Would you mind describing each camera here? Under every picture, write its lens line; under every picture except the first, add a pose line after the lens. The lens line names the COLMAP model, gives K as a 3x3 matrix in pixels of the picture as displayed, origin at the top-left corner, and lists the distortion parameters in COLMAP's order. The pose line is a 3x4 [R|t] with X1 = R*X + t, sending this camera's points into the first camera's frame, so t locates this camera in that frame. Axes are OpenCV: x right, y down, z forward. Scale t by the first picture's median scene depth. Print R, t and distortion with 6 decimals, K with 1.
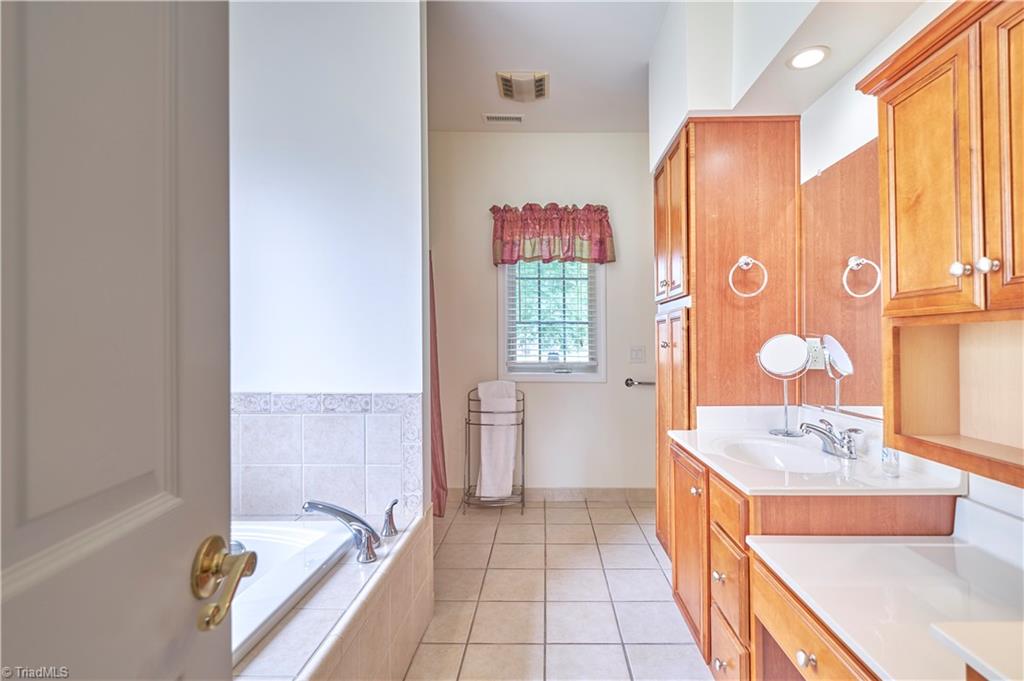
lens RADIAL K [[461.3, 0, 513.0], [0, 461.3, 334.4], [0, 0, 1]] dist [0.001470, -0.000569]
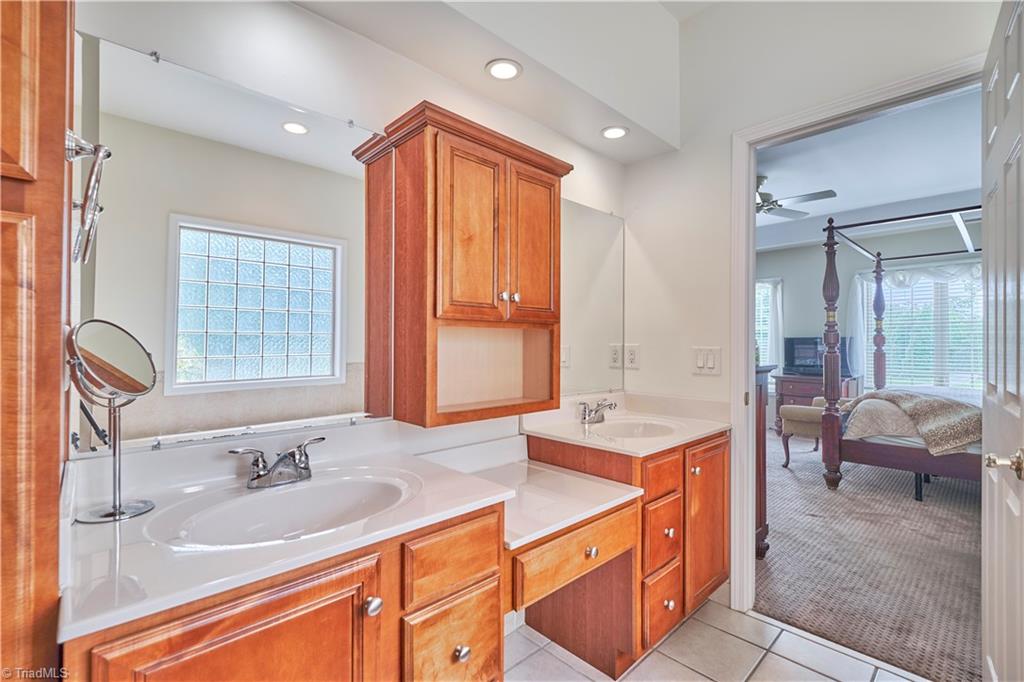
lens RADIAL K [[461.3, 0, 515.2], [0, 461.3, 340.8], [0, 0, 1]] dist [0.001470, -0.000569]
pose [[-0.741890, 0.017038, 0.670306, -0.083515], [0.011296, 0.999853, -0.012912, 0.021782], [-0.670427, -0.002008, -0.741973, 1.140187]]
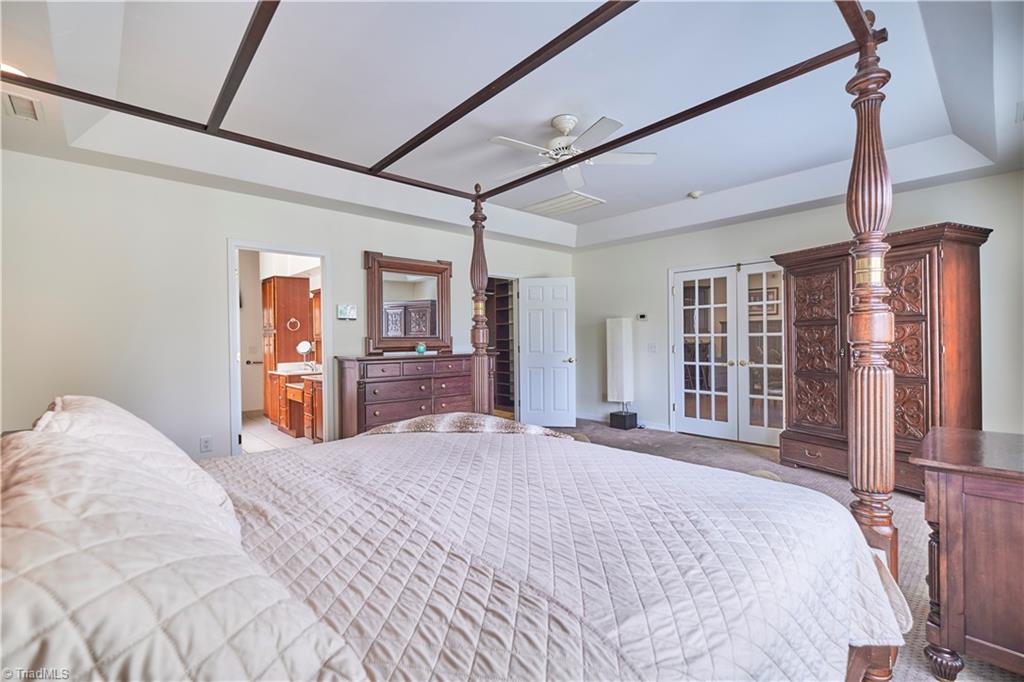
lens RADIAL K [[461.3, 0, 513.2], [0, 461.3, 338.9], [0, 0, 1]] dist [0.001470, -0.000569]
pose [[0.692361, 0.007091, 0.721516, -0.804823], [0.004222, 0.999895, -0.013879, 0.032341], [-0.721539, 0.012655, 0.692259, -2.473584]]
